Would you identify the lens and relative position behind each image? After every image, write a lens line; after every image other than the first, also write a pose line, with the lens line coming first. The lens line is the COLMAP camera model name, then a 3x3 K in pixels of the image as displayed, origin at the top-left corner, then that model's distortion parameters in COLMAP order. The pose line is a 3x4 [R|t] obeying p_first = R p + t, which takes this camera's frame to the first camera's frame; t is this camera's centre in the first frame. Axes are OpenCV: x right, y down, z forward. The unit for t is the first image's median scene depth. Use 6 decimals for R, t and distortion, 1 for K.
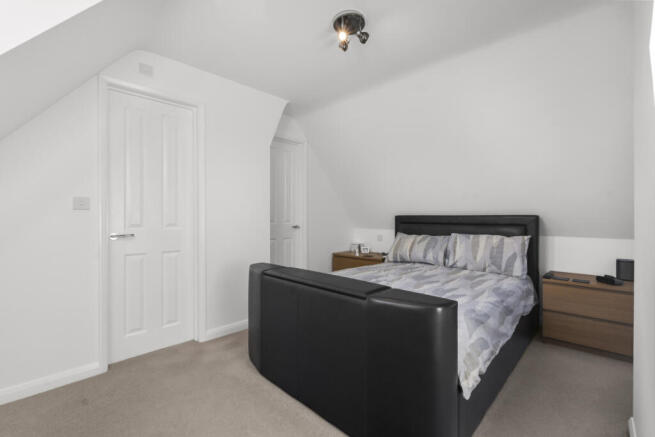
lens RADIAL K [[291.0, 0, 323.2], [0, 291.0, 218.3], [0, 0, 1]] dist [0.000559, 0.000006]
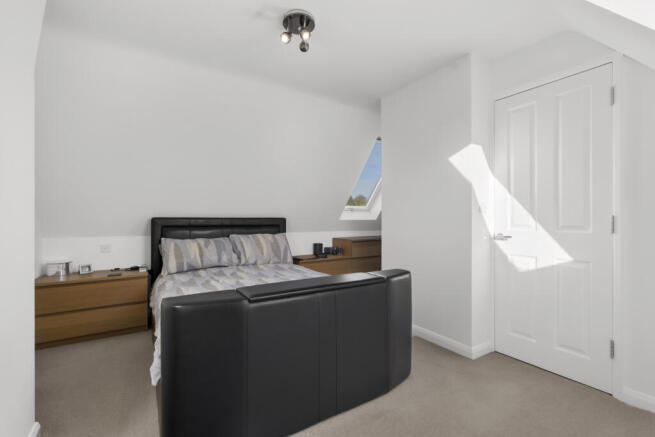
lens RADIAL K [[291.0, 0, 323.2], [0, 291.0, 218.3], [0, 0, 1]] dist [0.000559, 0.000006]
pose [[0.246978, -0.000690, 0.969021, -0.532747], [0.004787, 0.999988, -0.000508, -0.006620], [-0.969009, 0.004764, 0.246978, 0.427677]]
